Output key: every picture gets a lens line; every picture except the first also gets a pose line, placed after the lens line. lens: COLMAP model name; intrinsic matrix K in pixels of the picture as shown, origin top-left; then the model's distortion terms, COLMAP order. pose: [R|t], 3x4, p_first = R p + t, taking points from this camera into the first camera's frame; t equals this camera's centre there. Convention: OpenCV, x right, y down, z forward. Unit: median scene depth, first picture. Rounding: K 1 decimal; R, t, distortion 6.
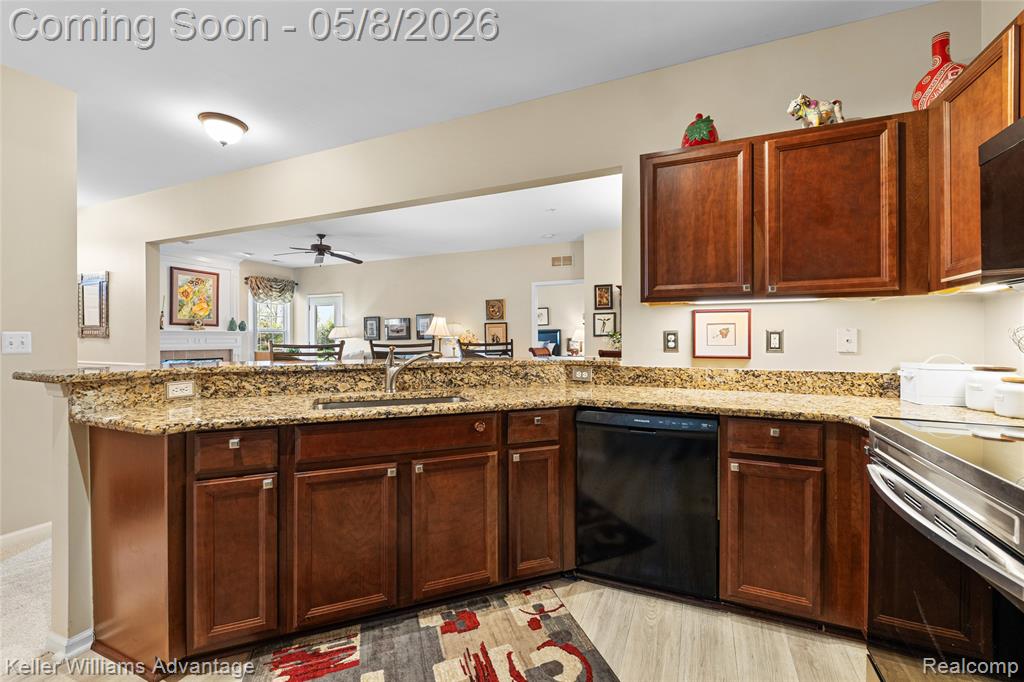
lens RADIAL K [[424.9, 0, 512.0], [0, 424.9, 341.0], [0, 0, 1]] dist [-0.000773, -0.000051]
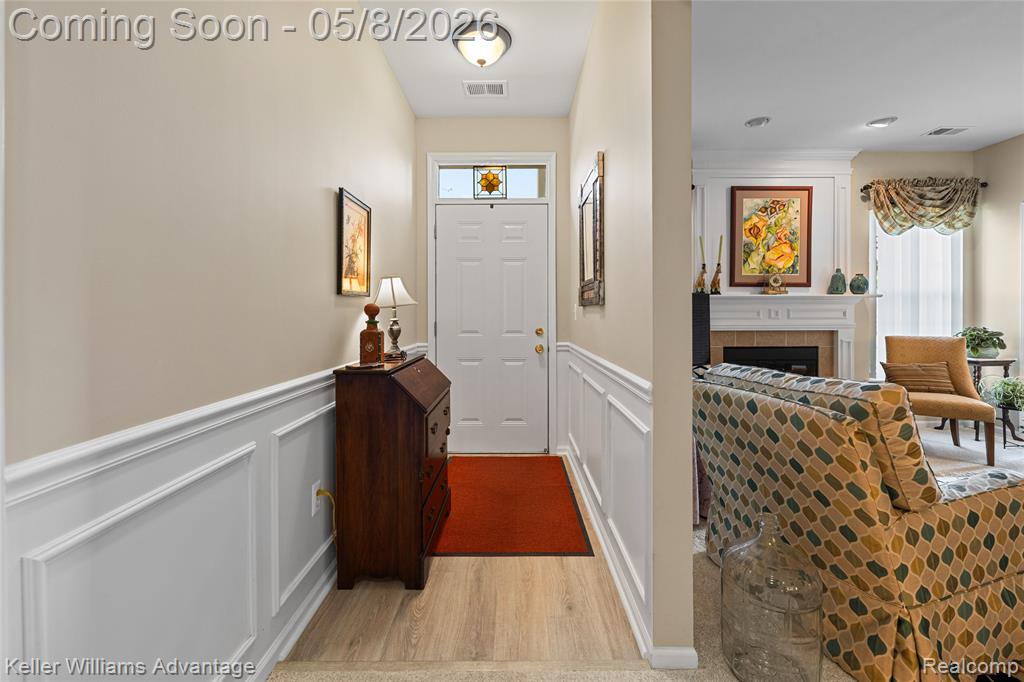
lens RADIAL K [[427.8, 0, 510.2], [0, 427.8, 325.1], [0, 0, 1]] dist [0.000747, 0.000017]
pose [[0.407797, 0.012201, -0.912991, -0.361971], [0.002956, 0.999888, 0.014682, 0.003942], [0.913068, -0.008686, 0.407715, 0.447772]]
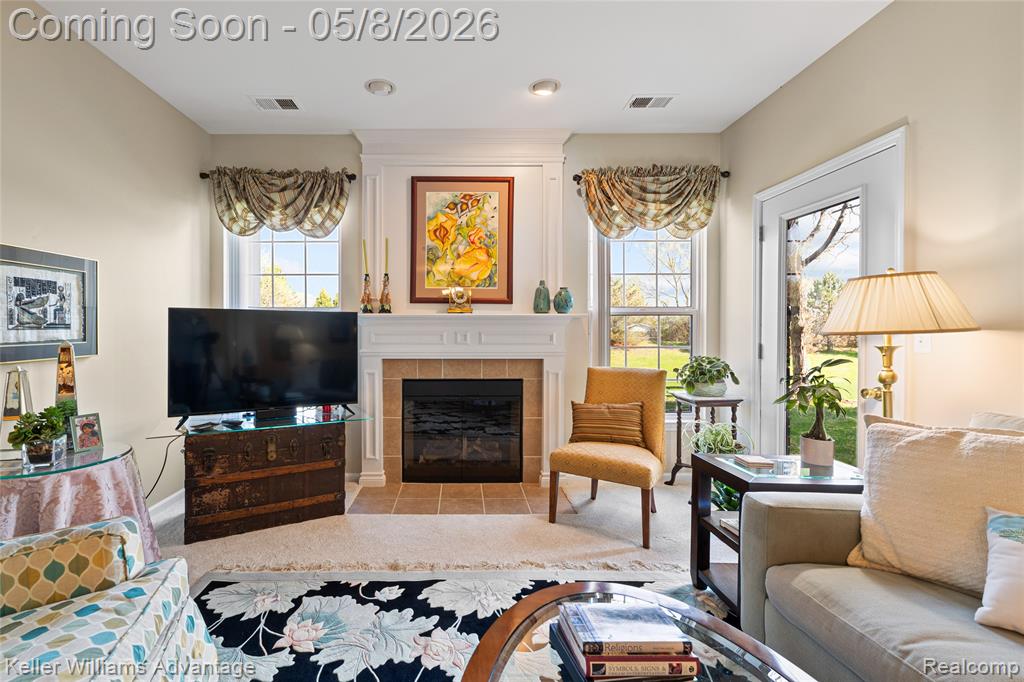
lens RADIAL K [[457.9, 0, 512.0], [0, 457.9, 341.0], [0, 0, 1]] dist [-0.000454, -0.000591]
pose [[0.398240, 0.003610, -0.917274, -0.282625], [-0.001545, 0.999993, 0.003265, 0.000431], [0.917280, 0.000117, 0.398243, 0.833641]]
